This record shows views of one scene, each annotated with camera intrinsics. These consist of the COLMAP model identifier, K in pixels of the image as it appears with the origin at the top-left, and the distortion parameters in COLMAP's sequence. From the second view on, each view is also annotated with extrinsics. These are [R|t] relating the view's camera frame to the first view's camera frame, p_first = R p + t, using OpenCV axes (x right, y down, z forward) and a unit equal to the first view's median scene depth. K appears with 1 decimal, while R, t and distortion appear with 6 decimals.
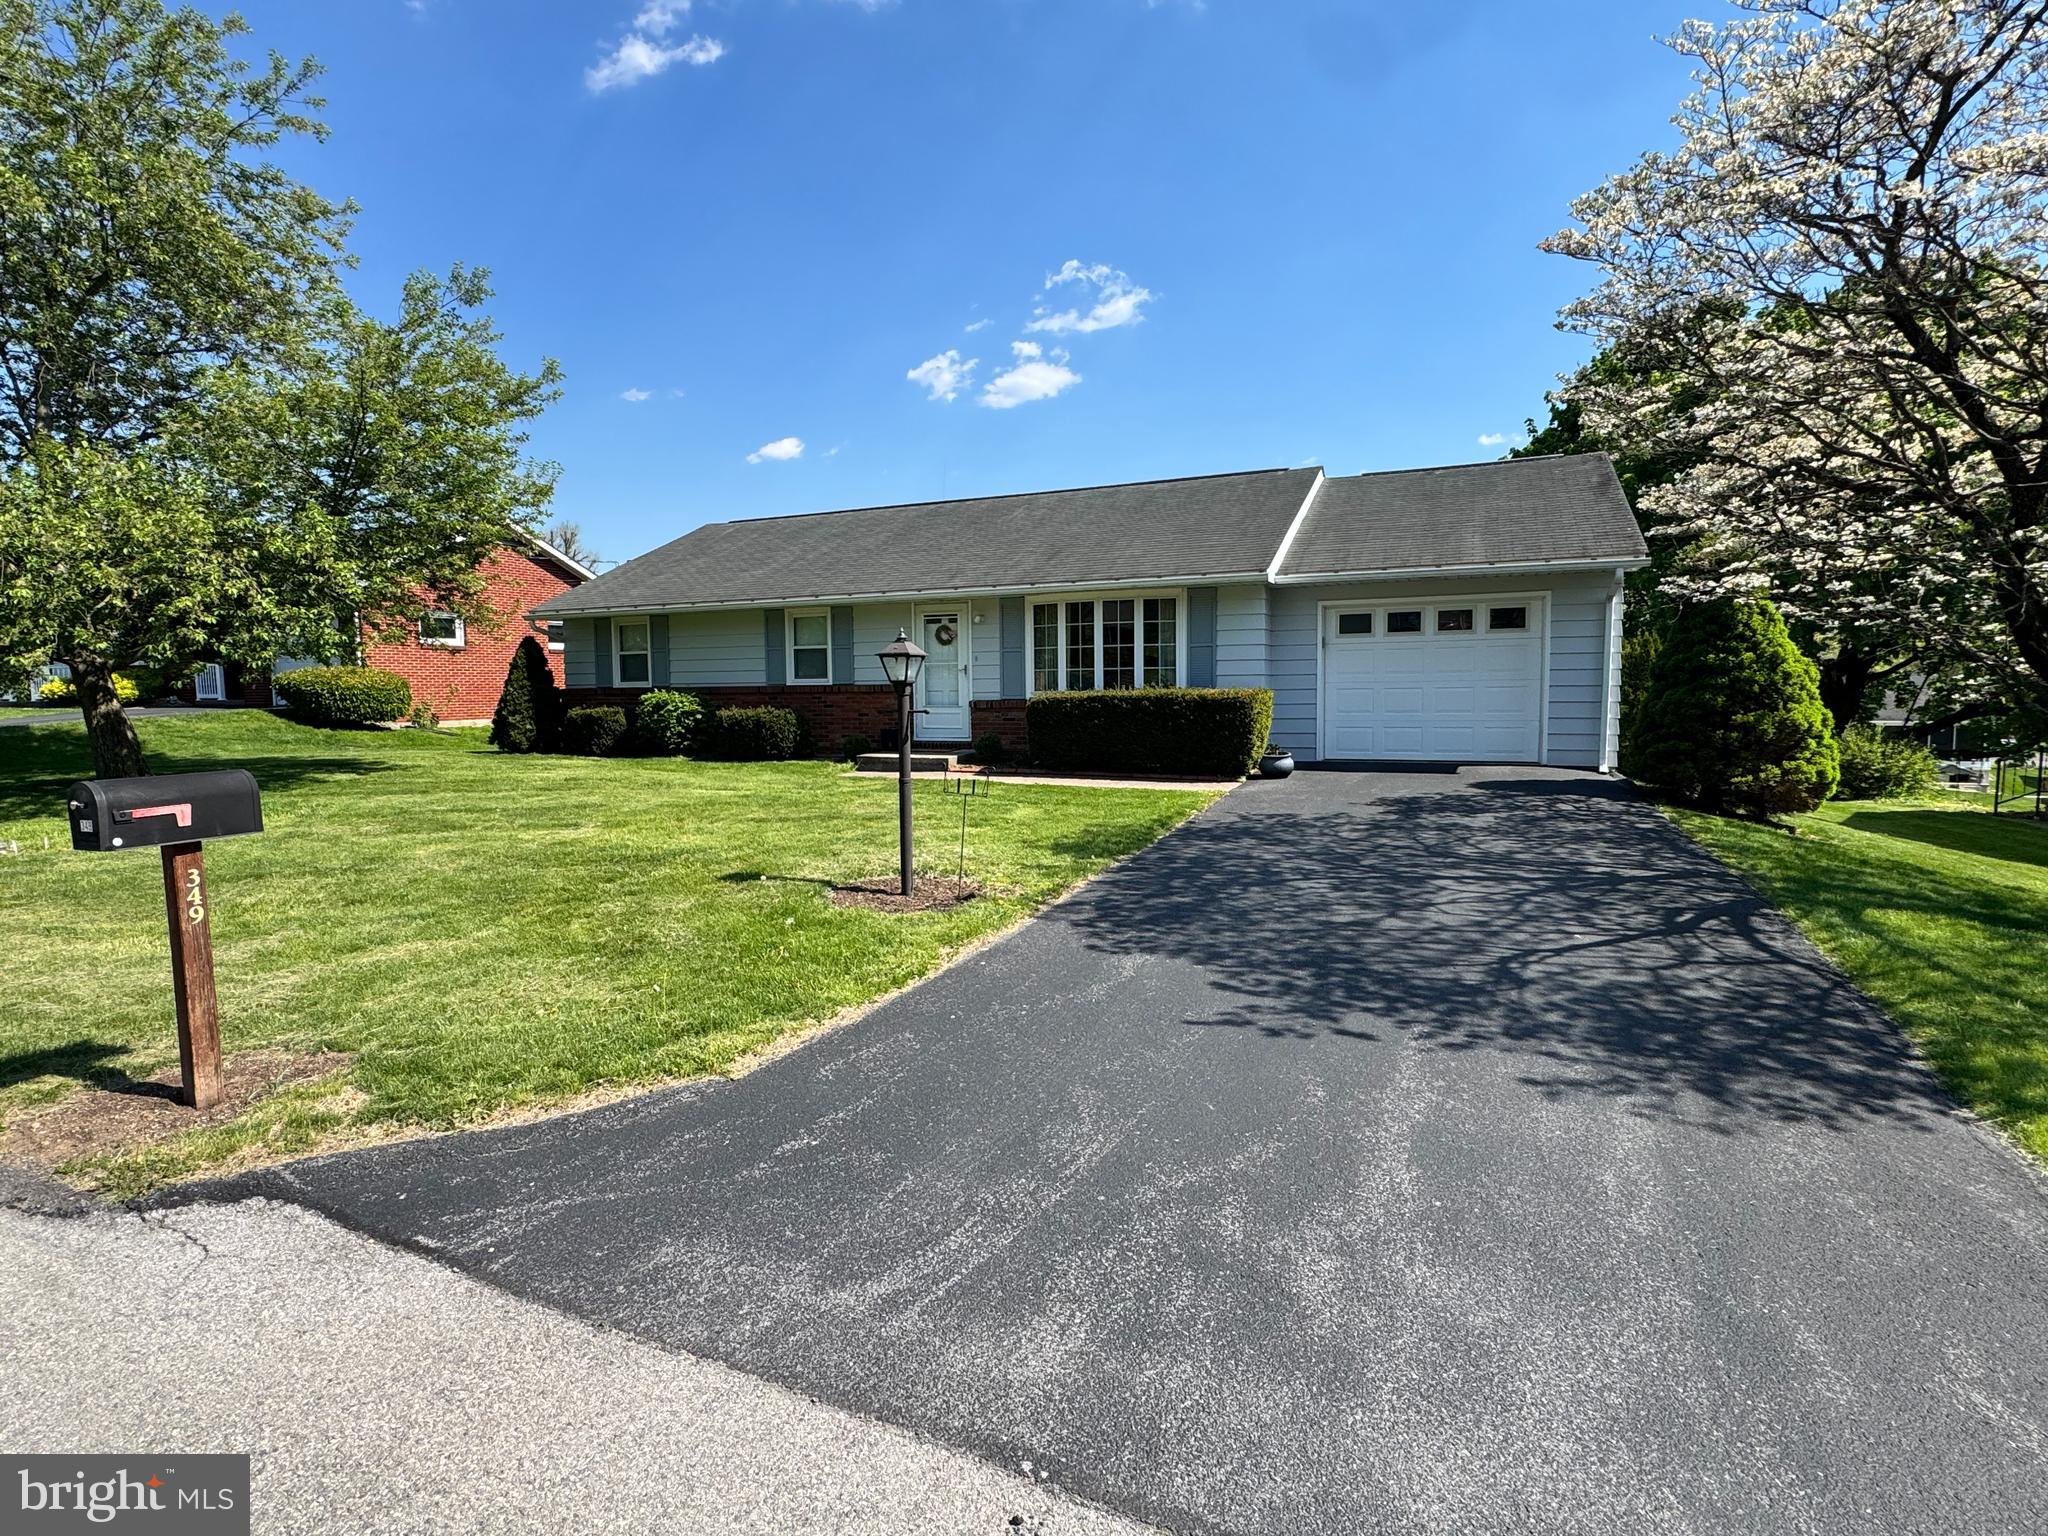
lens RADIAL K [[1020.6, 0, 1032.7], [0, 1020.6, 781.1], [0, 0, 1]] dist [-0.010851, 0.003029]
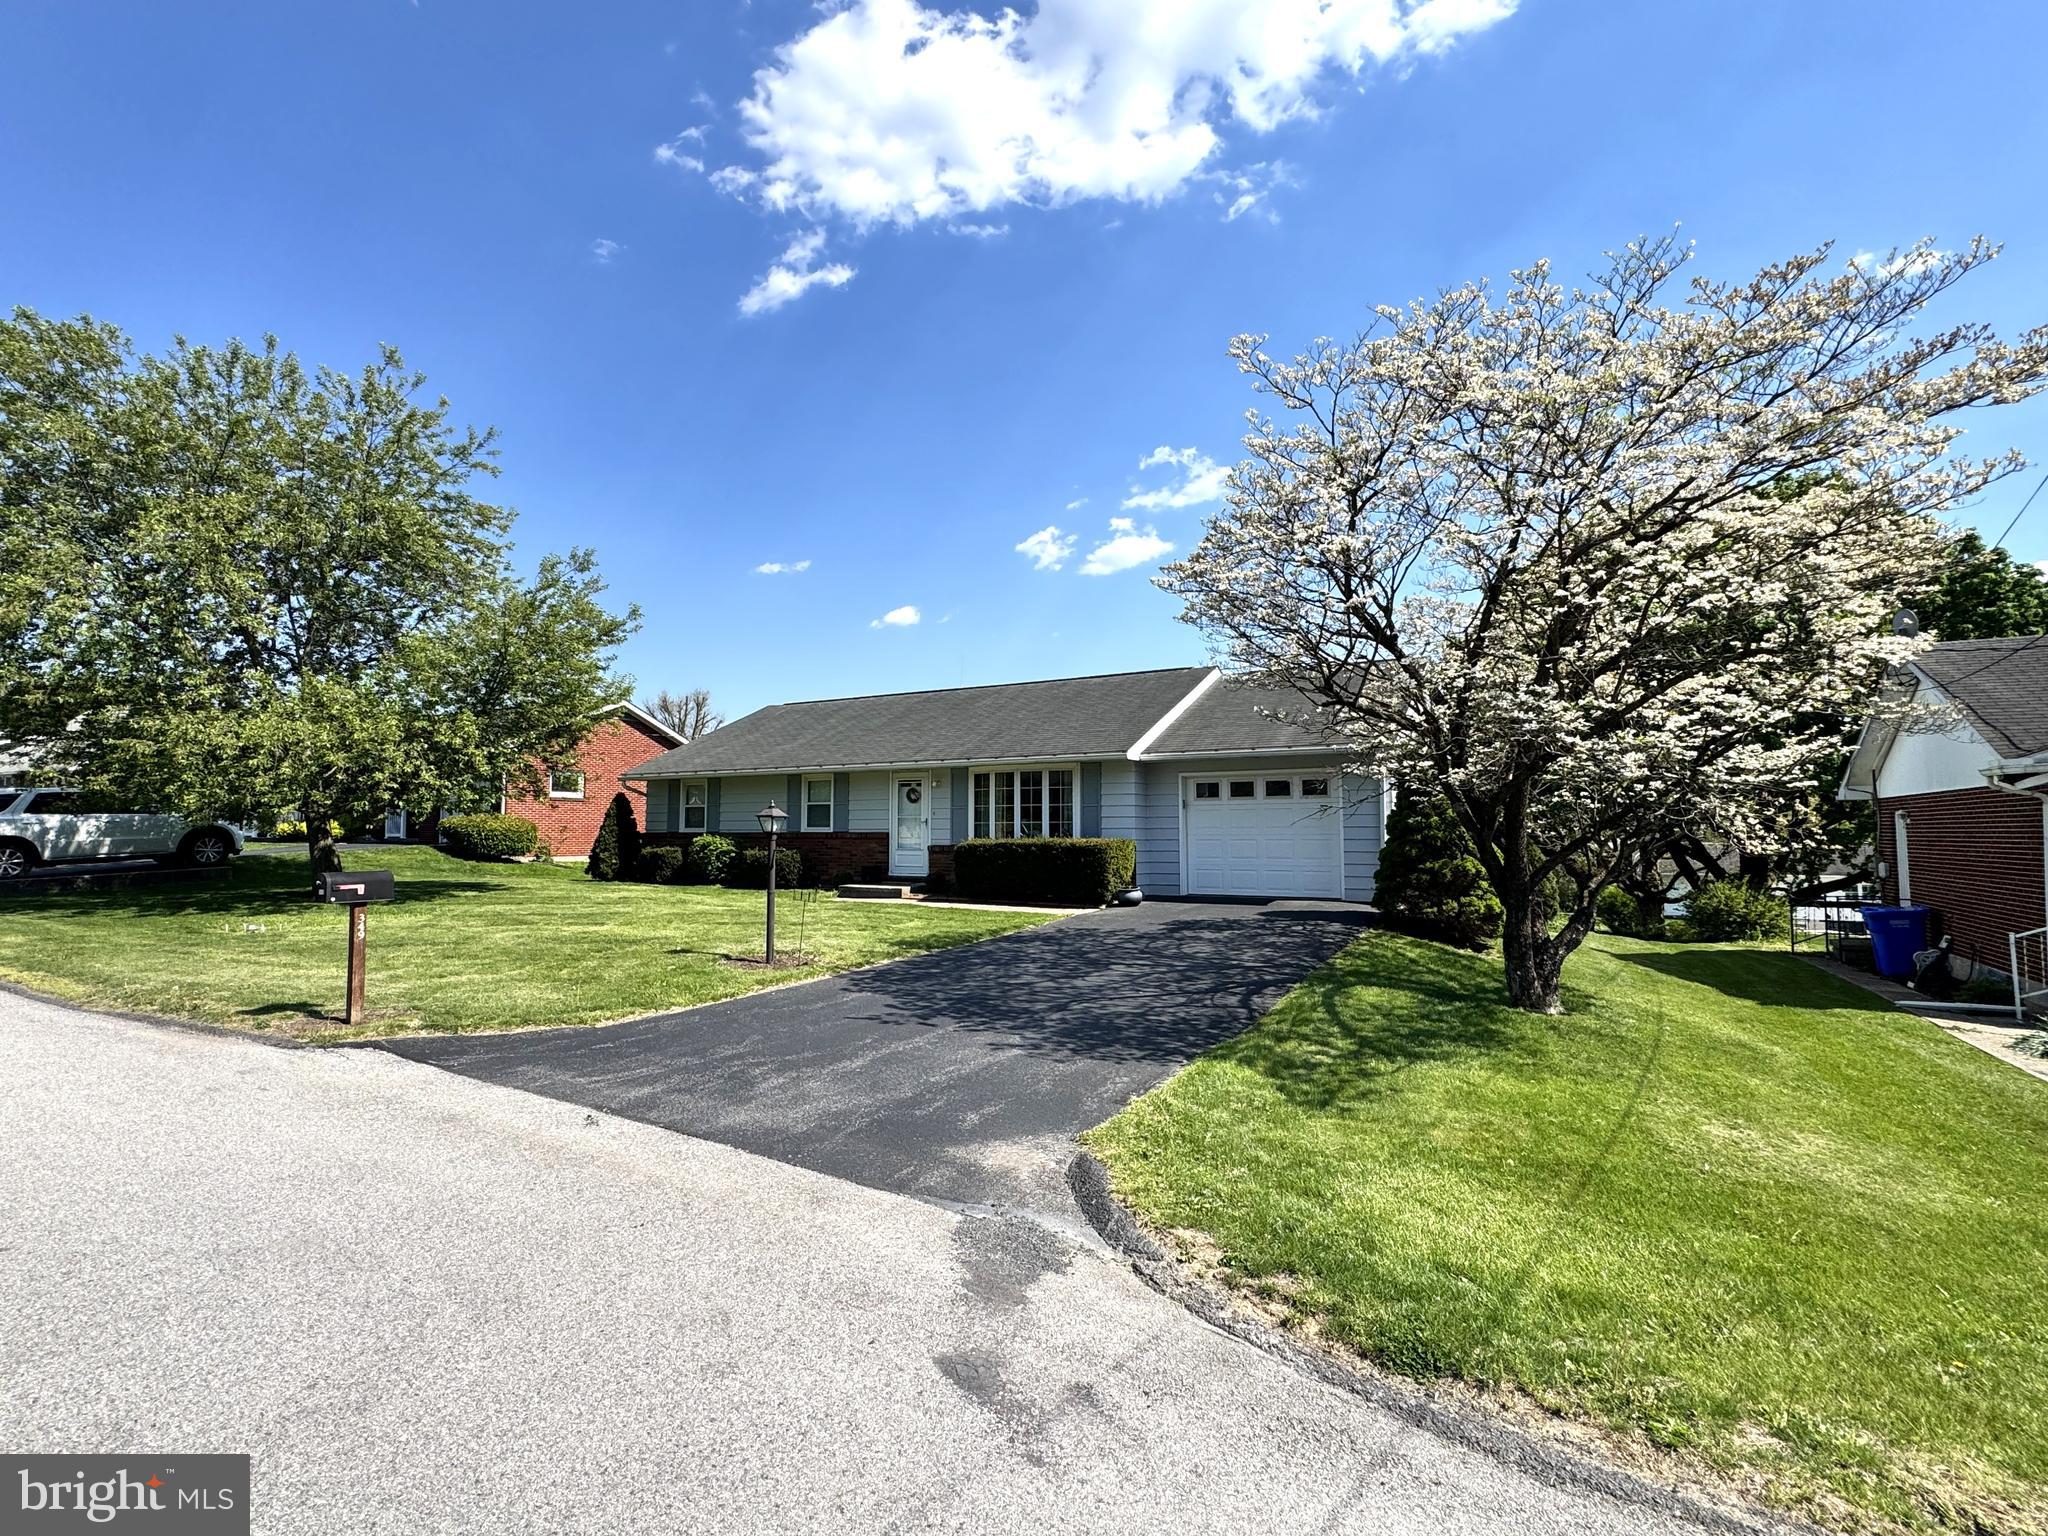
lens RADIAL K [[992.4, 0, 1017.7], [0, 992.4, 781.7], [0, 0, 1]] dist [0.010077, 0.002158]
pose [[0.992155, 0.004246, -0.124939, 0.223753], [-0.022064, 0.989681, -0.141580, 0.019002], [0.123049, 0.143226, 0.982011, -0.260661]]
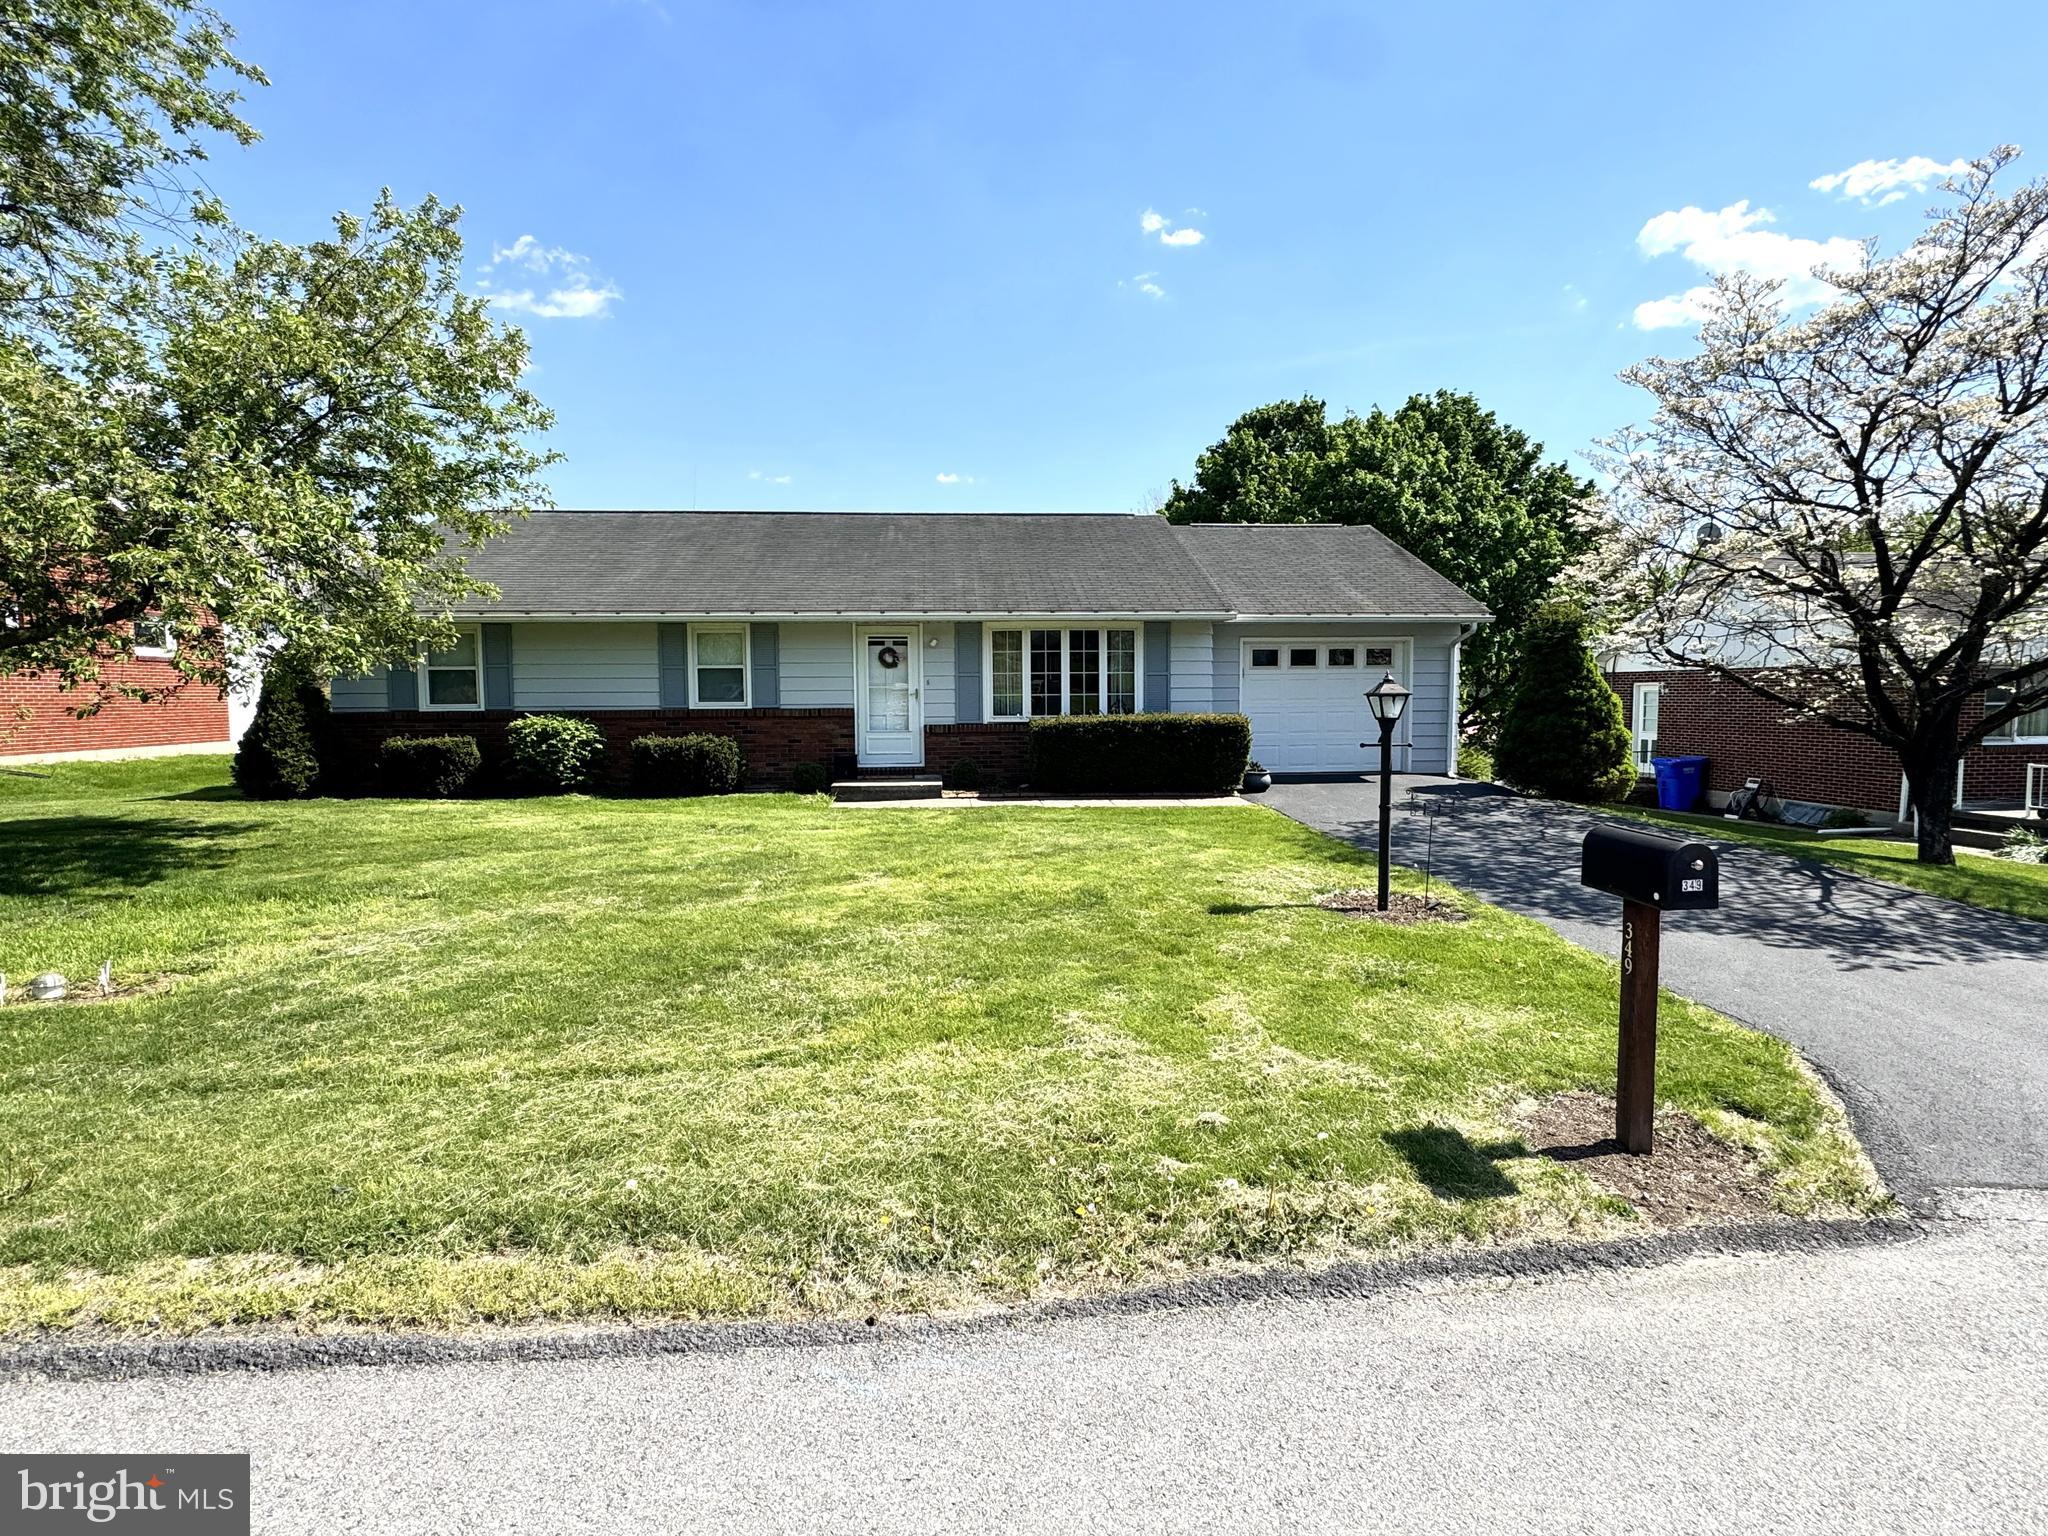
lens RADIAL K [[1020.6, 0, 1010.6], [0, 1020.6, 767.6], [0, 0, 1]] dist [-0.010851, 0.003029]
pose [[0.873916, -0.028716, 0.485228, -0.494717], [0.042245, 0.998963, -0.016966, -0.019008], [-0.484237, 0.035325, 0.874223, 0.108772]]
